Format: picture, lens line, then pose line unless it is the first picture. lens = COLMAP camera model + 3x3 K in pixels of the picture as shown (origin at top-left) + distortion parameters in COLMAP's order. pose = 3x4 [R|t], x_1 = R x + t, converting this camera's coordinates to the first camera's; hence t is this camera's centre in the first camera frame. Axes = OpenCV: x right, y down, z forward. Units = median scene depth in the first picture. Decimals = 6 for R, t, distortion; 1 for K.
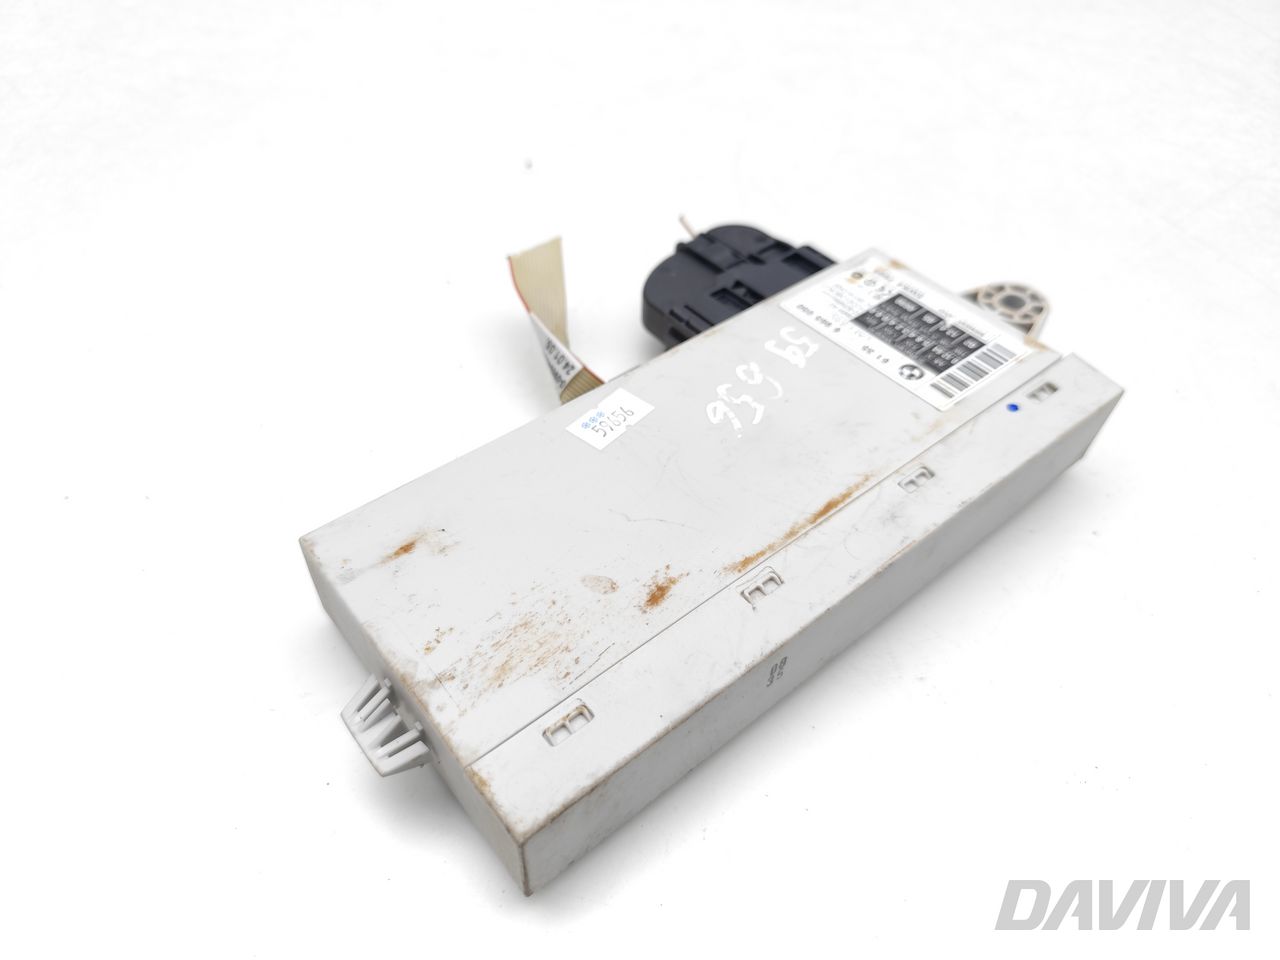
lens RADIAL K [[913.4, 0, 640.0], [0, 913.4, 480.0], [0, 0, 1]] dist [0.041913, -0.195829]
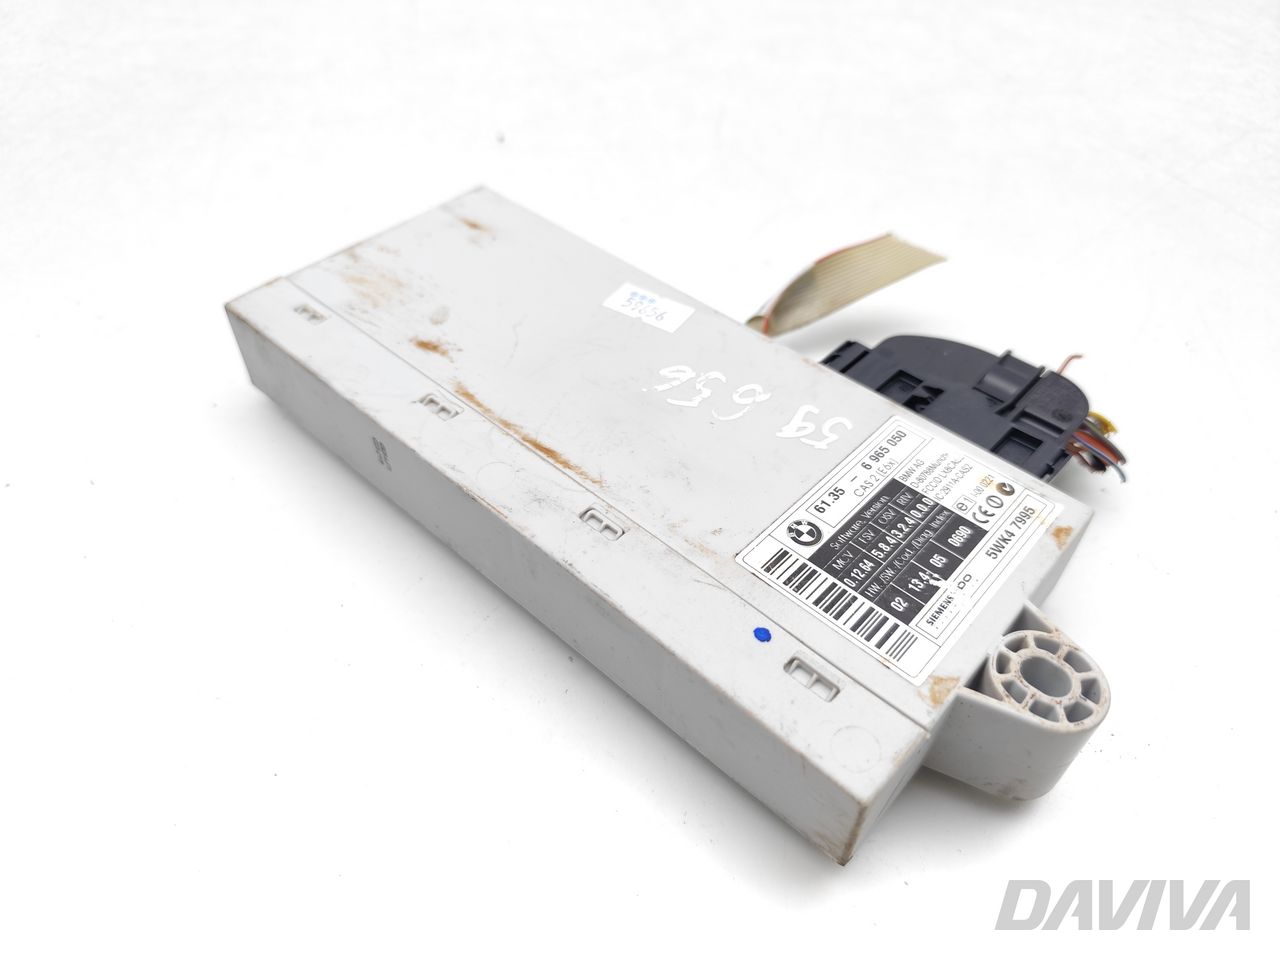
lens RADIAL K [[926.1, 0, 627.1], [0, 926.1, 476.4], [0, 0, 1]] dist [0.042981, -0.281723]
pose [[0.136599, 0.694771, -0.706140, 0.799785], [-0.728376, 0.553575, 0.403762, -0.352220], [0.671424, 0.459182, 0.581672, 0.454715]]
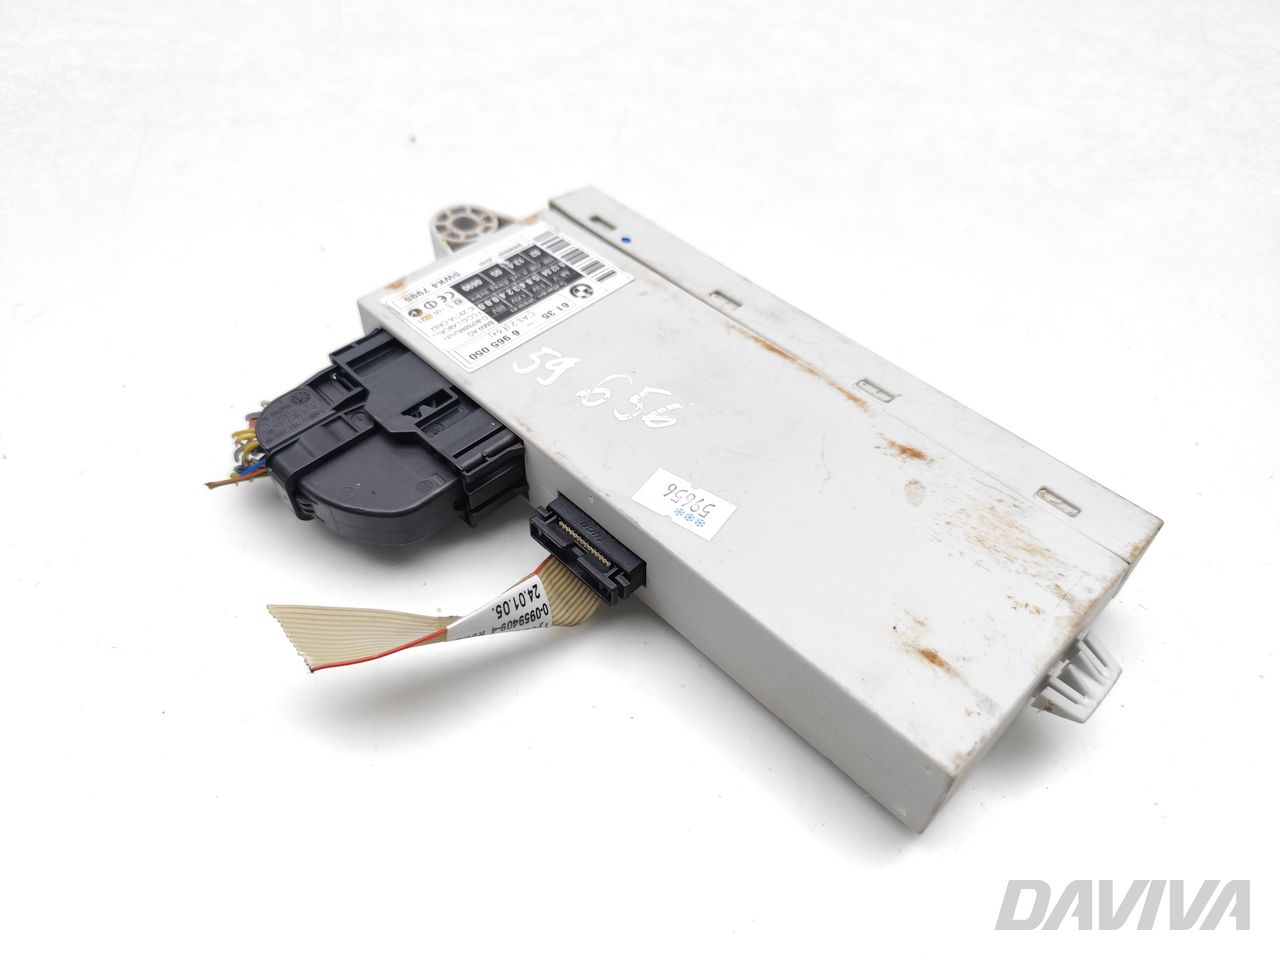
lens RADIAL K [[913.4, 0, 640.0], [0, 913.4, 480.0], [0, 0, 1]] dist [0.041913, -0.195829]
pose [[-0.089640, -0.752845, 0.652065, -0.574953], [0.705748, 0.413950, 0.574948, -0.601437], [-0.702769, 0.511732, 0.494213, 0.559471]]
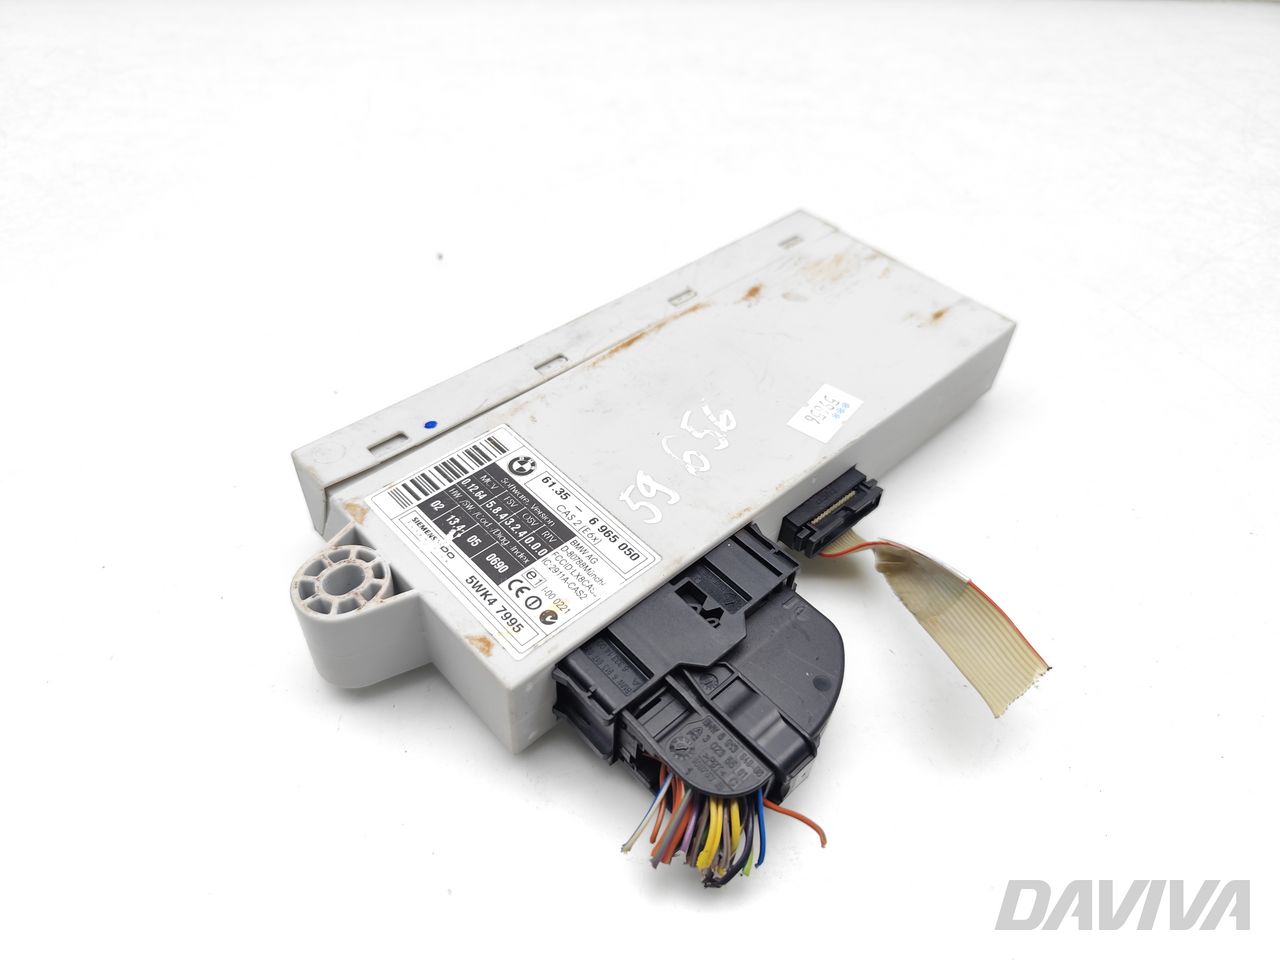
lens RADIAL K [[913.4, 0, 640.0], [0, 913.4, 480.0], [0, 0, 1]] dist [0.041913, -0.195829]
pose [[-0.995906, -0.000697, -0.090390, 0.268508], [-0.090326, -0.030727, 0.995438, -1.070417], [-0.003472, 0.999528, 0.030538, 1.013601]]
